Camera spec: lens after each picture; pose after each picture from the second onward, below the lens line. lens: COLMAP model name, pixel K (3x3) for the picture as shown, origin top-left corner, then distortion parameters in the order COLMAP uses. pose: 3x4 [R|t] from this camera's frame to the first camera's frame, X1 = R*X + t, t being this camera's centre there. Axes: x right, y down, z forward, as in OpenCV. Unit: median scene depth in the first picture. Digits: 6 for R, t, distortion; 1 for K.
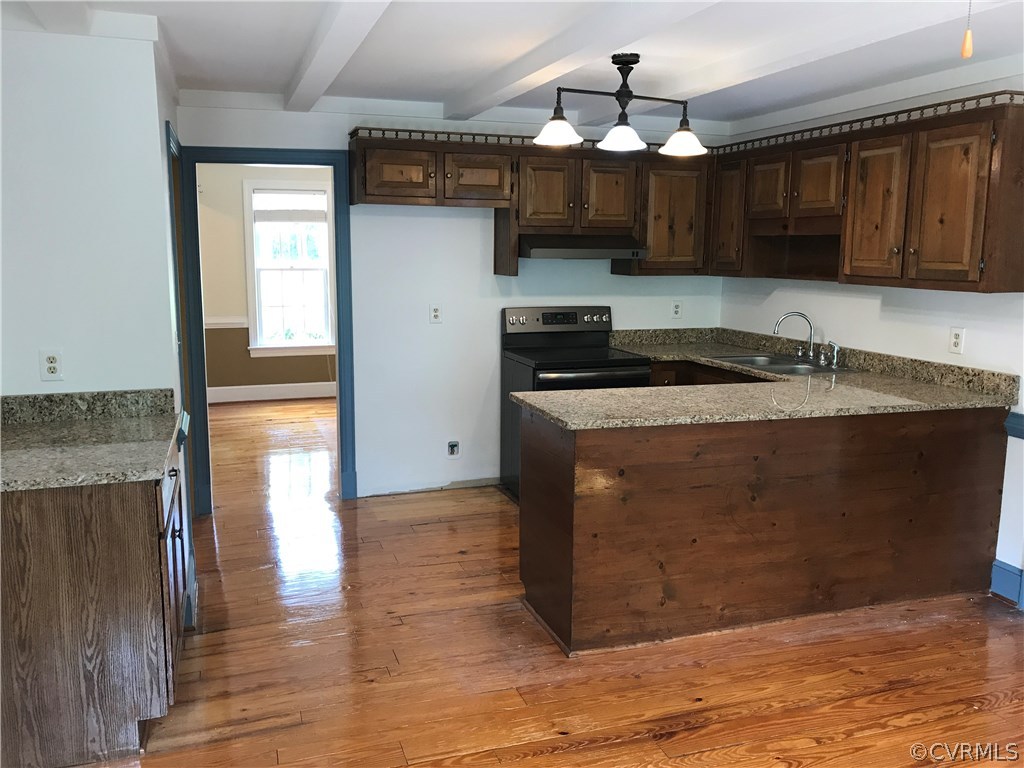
lens RADIAL K [[839.5, 0, 509.3], [0, 839.5, 384.1], [0, 0, 1]] dist [0.018139, -0.014680]
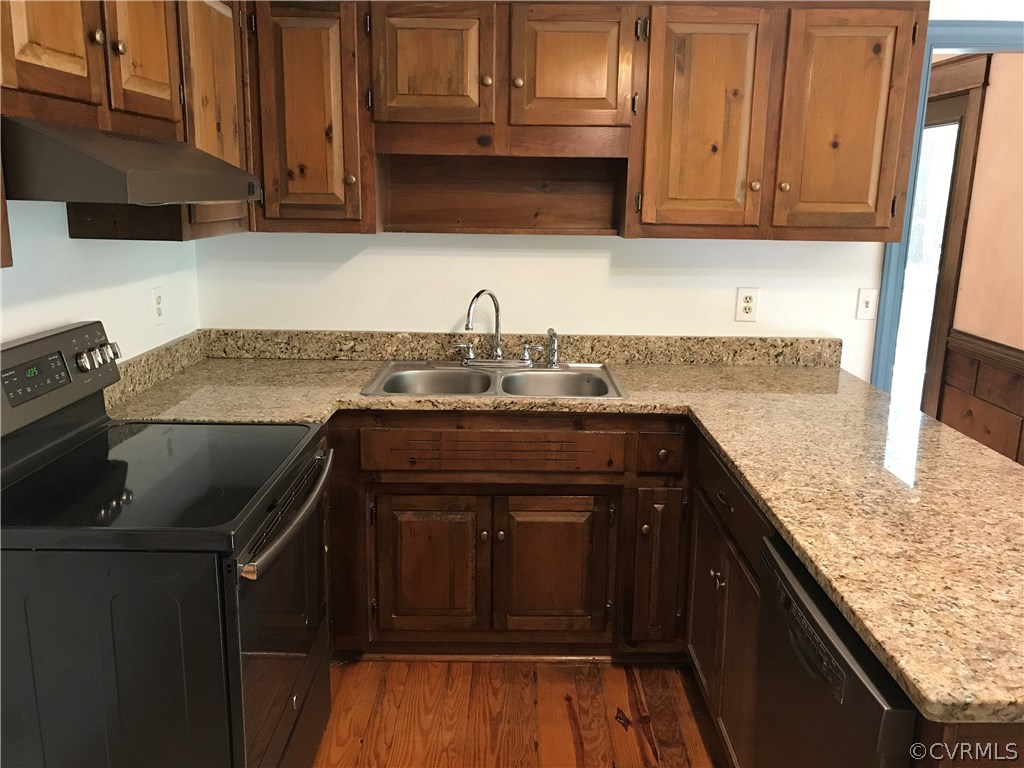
lens RADIAL K [[839.5, 0, 509.3], [0, 839.5, 384.1], [0, 0, 1]] dist [0.018139, -0.014680]
pose [[0.324590, -0.213680, 0.921402, -0.253715], [0.139571, 0.974304, 0.176780, -0.143355], [-0.935500, 0.071220, 0.346073, 0.918575]]
